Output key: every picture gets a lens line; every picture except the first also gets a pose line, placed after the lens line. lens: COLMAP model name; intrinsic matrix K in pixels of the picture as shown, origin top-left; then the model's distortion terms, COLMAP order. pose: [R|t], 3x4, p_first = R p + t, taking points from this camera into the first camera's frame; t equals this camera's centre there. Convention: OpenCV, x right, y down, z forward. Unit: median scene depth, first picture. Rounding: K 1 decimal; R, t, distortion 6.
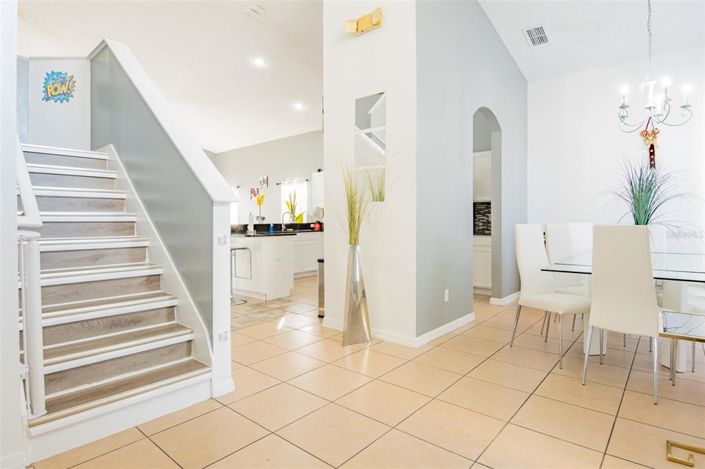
lens RADIAL K [[386.3, 0, 352.5], [0, 386.3, 234.5], [0, 0, 1]] dist [-0.002628, -0.000662]
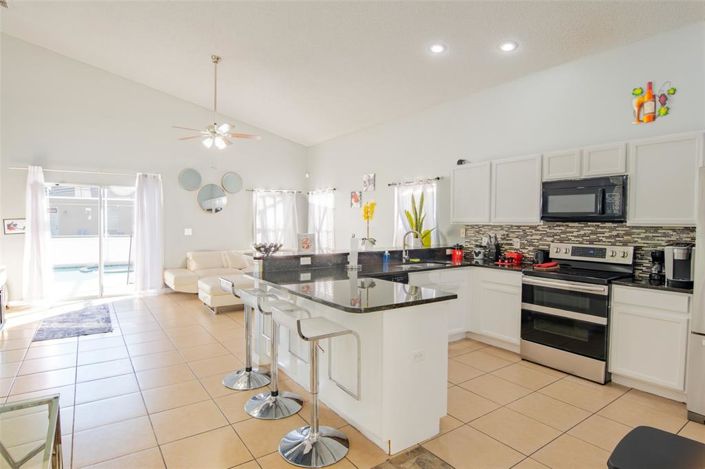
lens RADIAL K [[383.2, 0, 352.5], [0, 383.2, 234.5], [0, 0, 1]] dist [-0.005075, -0.003243]
pose [[0.971270, 0.022286, -0.236935, -0.110300], [-0.023372, 0.999725, -0.001776, -0.046324], [0.236830, 0.007263, 0.971524, 0.377066]]
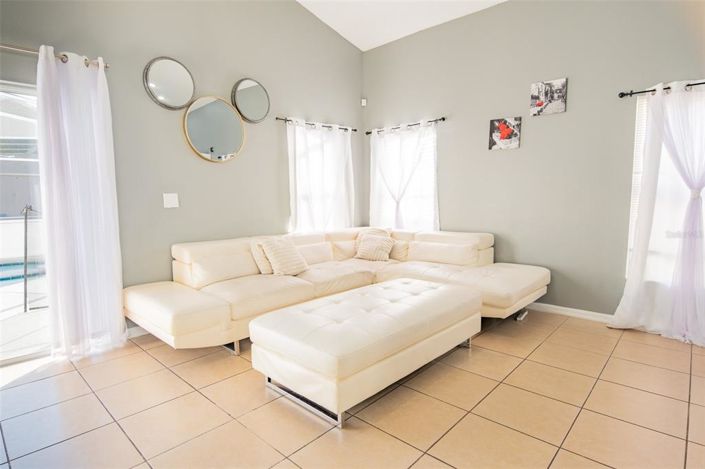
lens RADIAL K [[378.7, 0, 352.5], [0, 378.7, 234.5], [0, 0, 1]] dist [-0.024299, -0.000111]
pose [[0.999328, -0.001315, -0.036623, -0.486061], [0.003539, 0.998148, 0.060722, -0.032938], [0.036476, -0.060811, 0.997483, 0.757592]]
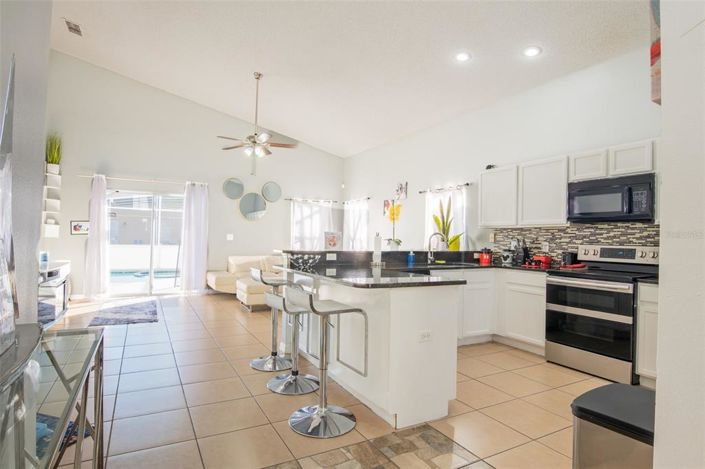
lens RADIAL K [[386.3, 0, 352.5], [0, 386.3, 234.5], [0, 0, 1]] dist [-0.002628, -0.000662]
pose [[0.938870, 0.022509, -0.343535, -0.079695], [-0.040641, 0.998129, -0.045672, -0.020765], [0.341865, 0.056841, 0.938029, 0.357963]]
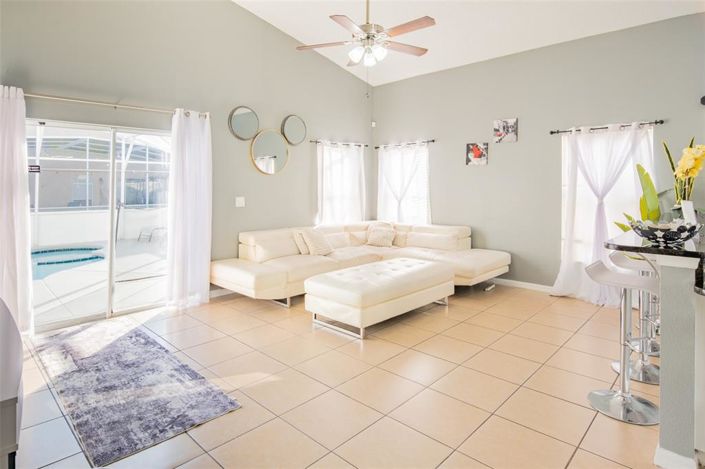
lens RADIAL K [[396.9, 0, 351.5], [0, 396.9, 196.7], [0, 0, 1]] dist [0.001552, -0.029831]
pose [[0.998656, 0.004309, -0.051657, -0.492173], [-0.005029, 0.999892, -0.013808, -0.045842], [0.051592, 0.014049, 0.998569, 0.552129]]
